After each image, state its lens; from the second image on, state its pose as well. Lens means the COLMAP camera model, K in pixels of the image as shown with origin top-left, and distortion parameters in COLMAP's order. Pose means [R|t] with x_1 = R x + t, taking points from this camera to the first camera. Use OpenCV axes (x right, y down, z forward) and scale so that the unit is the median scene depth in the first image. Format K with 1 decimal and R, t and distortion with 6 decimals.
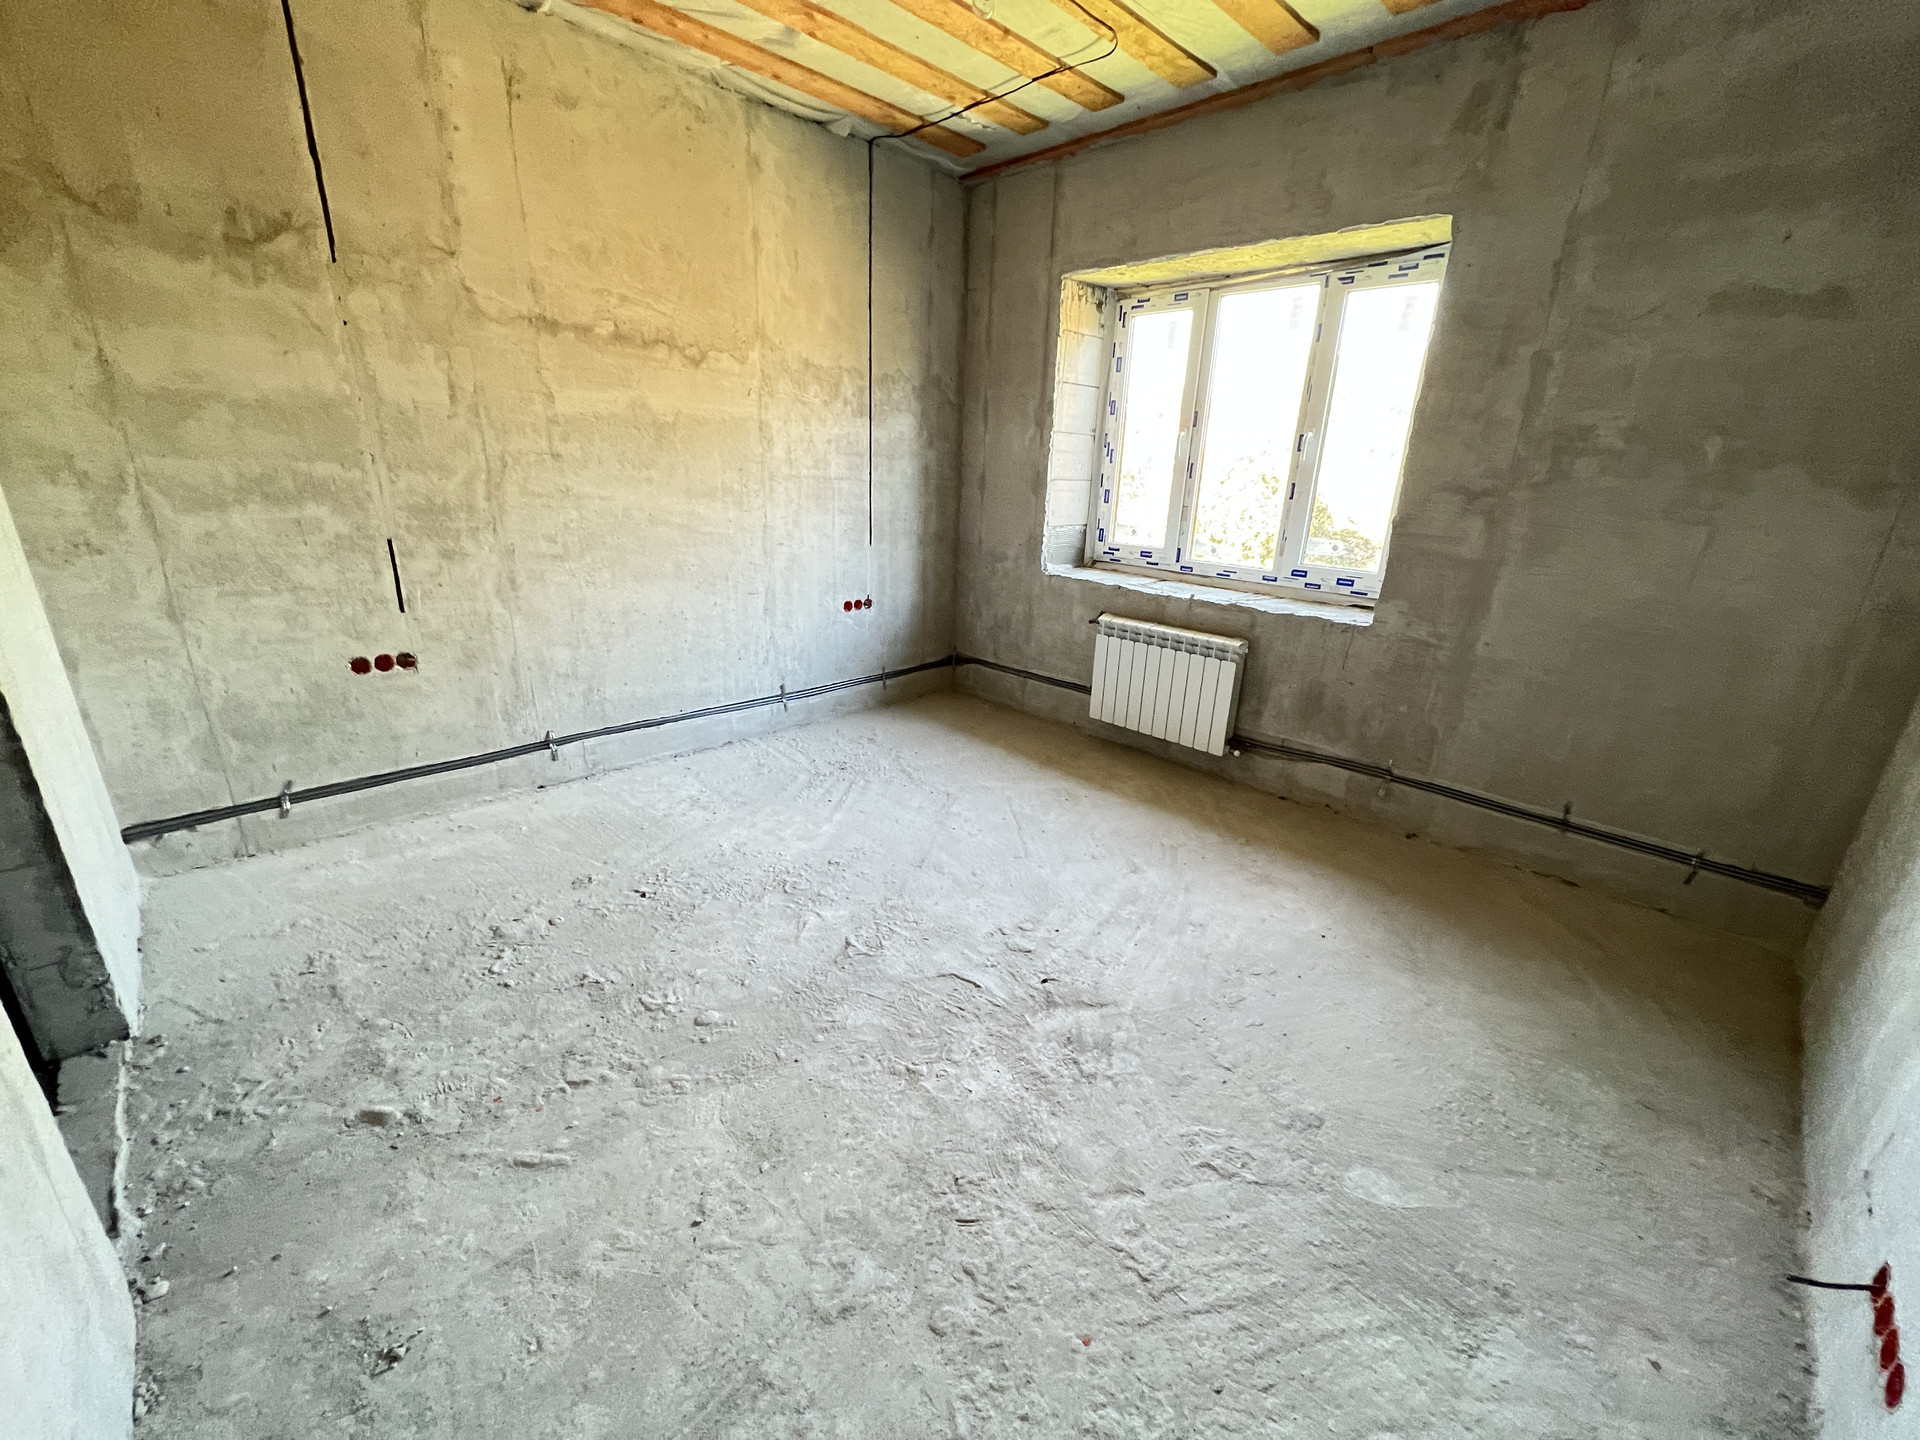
lens RADIAL K [[769.7, 0, 966.9], [0, 769.7, 722.6], [0, 0, 1]] dist [-0.000397, -0.000302]
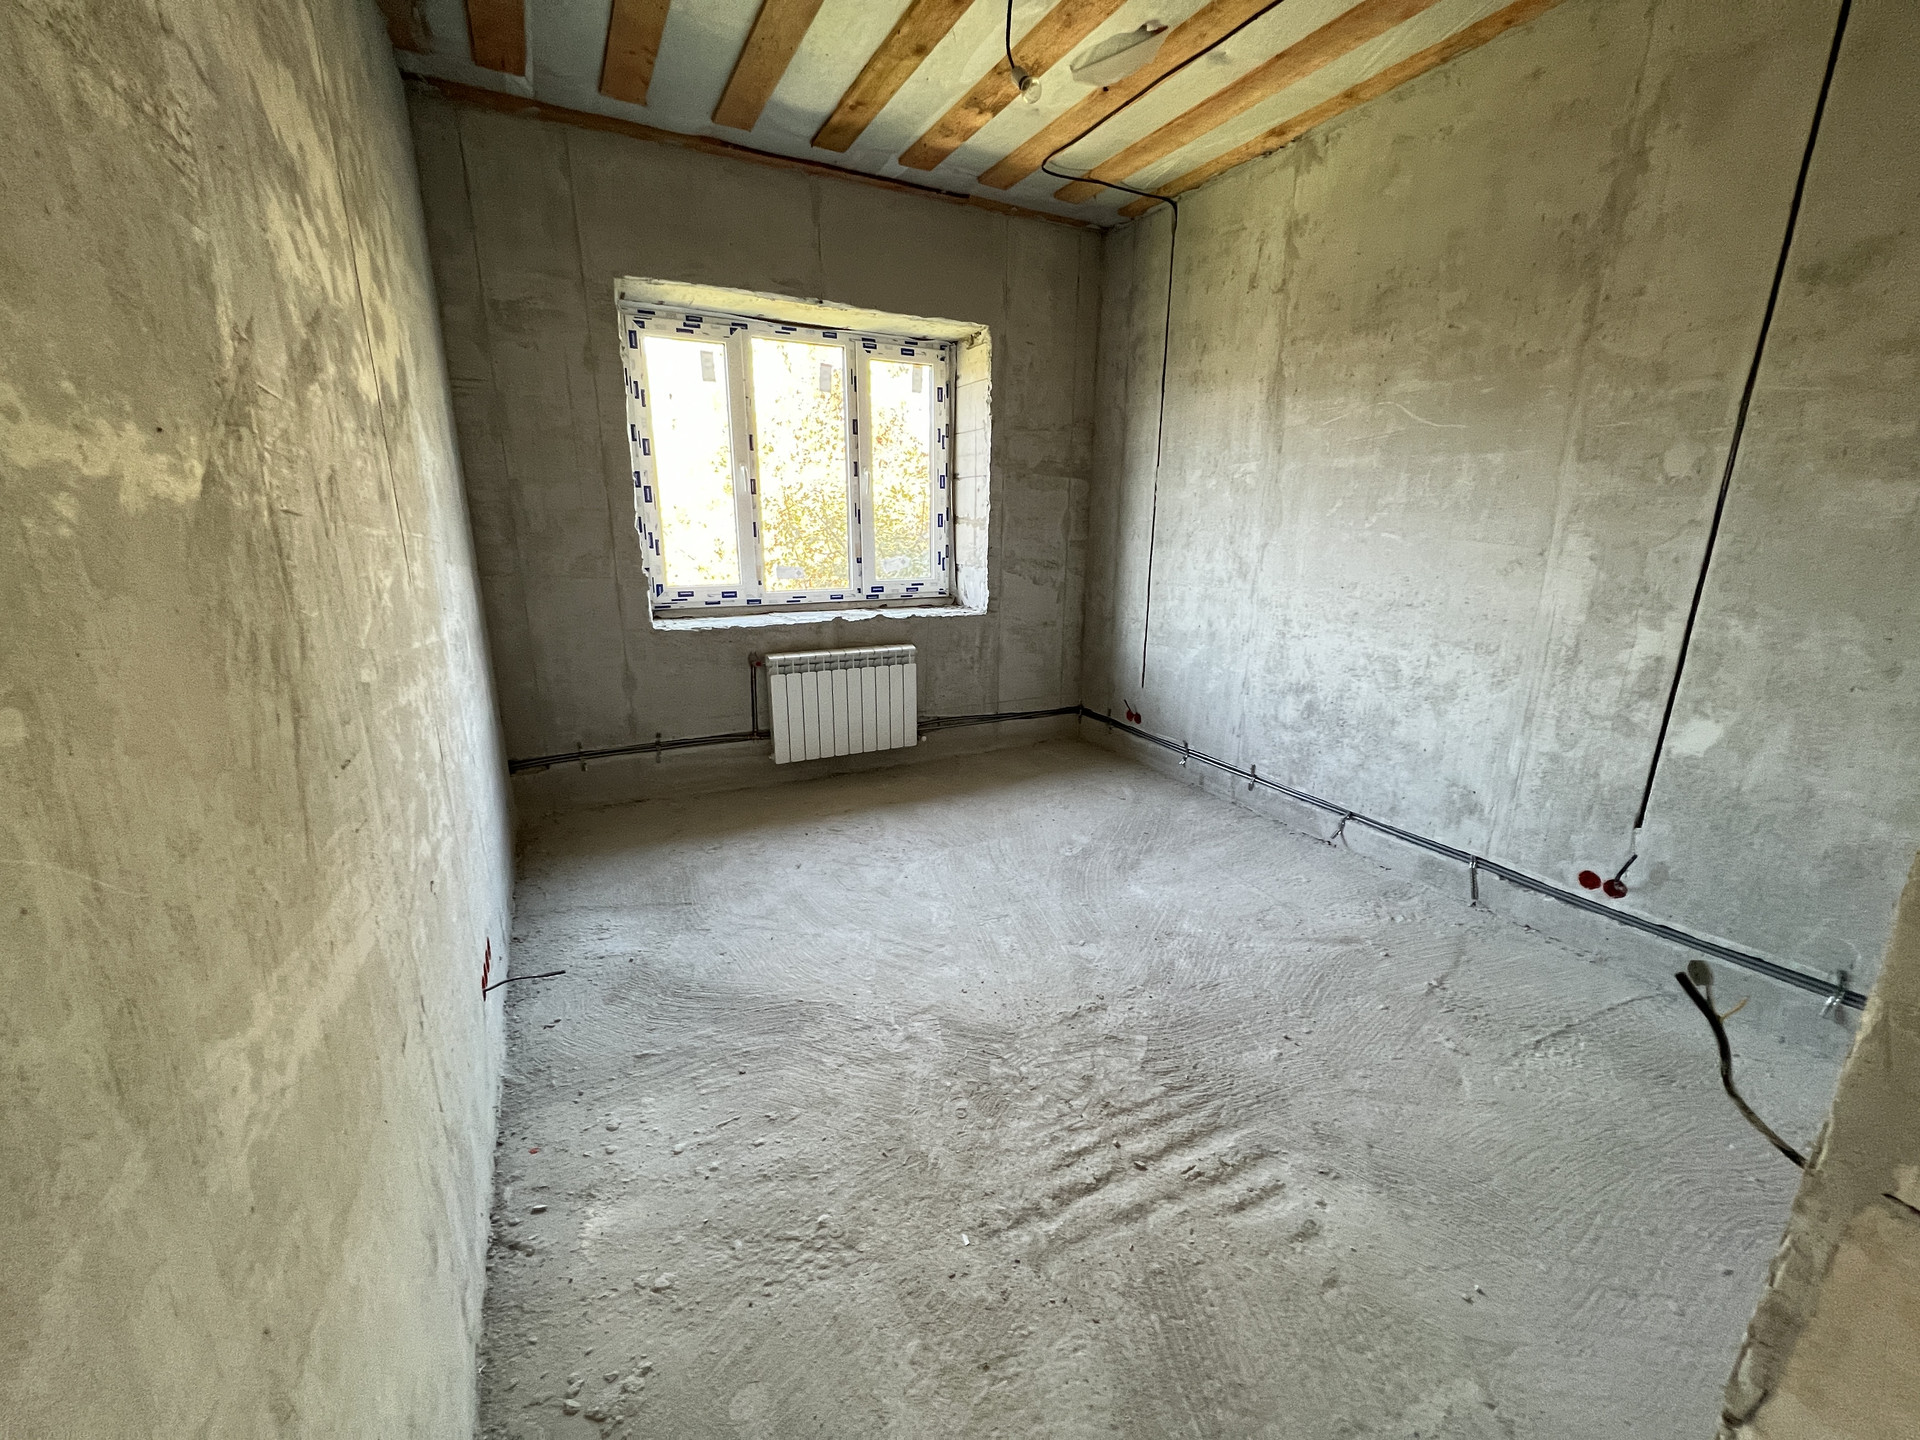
lens RADIAL K [[769.7, 0, 966.9], [0, 769.7, 722.6], [0, 0, 1]] dist [-0.000397, -0.000302]
pose [[0.314855, -0.274050, 0.908715, -0.676061], [0.310431, 0.934486, 0.174263, -0.162061], [-0.896939, 0.227226, 0.379302, 0.469454]]
